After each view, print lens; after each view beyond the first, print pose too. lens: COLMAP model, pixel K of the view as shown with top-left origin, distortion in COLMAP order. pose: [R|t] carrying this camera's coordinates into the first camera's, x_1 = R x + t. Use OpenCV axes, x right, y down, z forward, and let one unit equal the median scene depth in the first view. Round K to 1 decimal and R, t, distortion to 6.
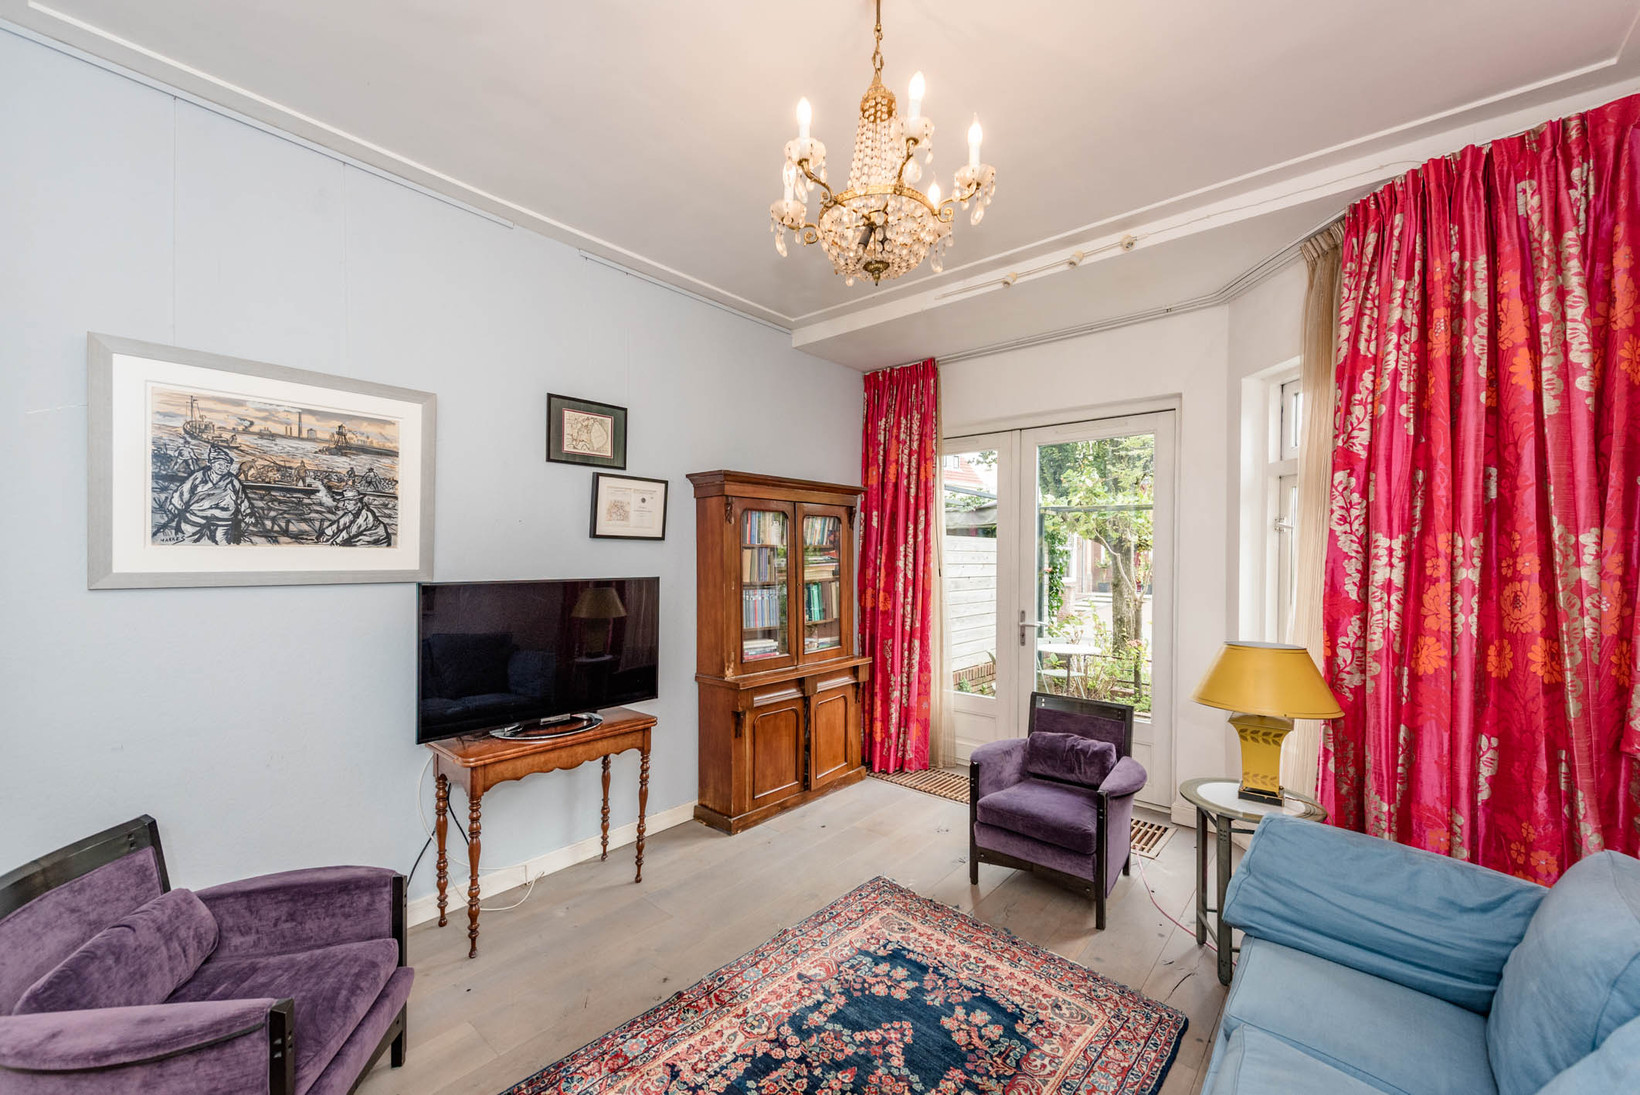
lens RADIAL K [[644.2, 0, 819.5], [0, 644.2, 565.6], [0, 0, 1]] dist [-0.000481, -0.000104]
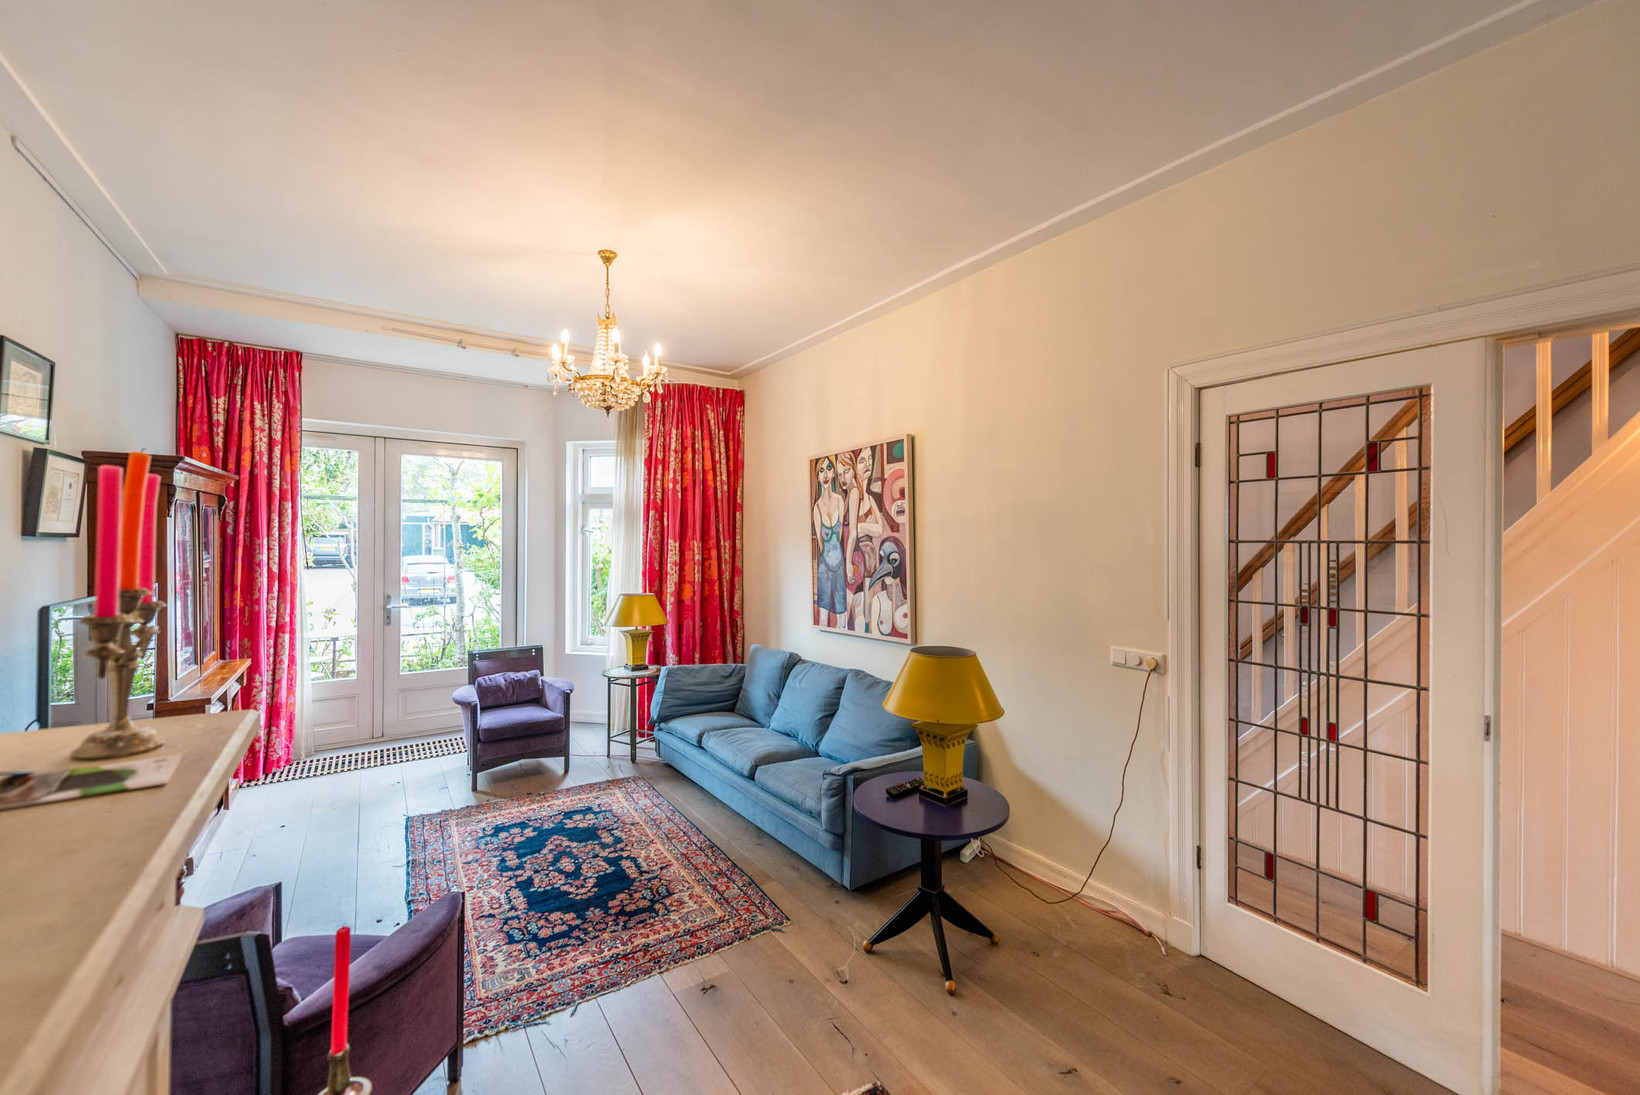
lens RADIAL K [[644.2, 0, 819.5], [0, 644.2, 565.6], [0, 0, 1]] dist [-0.000481, -0.000104]
pose [[0.249561, -0.041631, 0.967464, -1.209604], [0.005413, 0.999120, 0.041597, -0.053508], [-0.968344, -0.005144, 0.249567, -0.073351]]
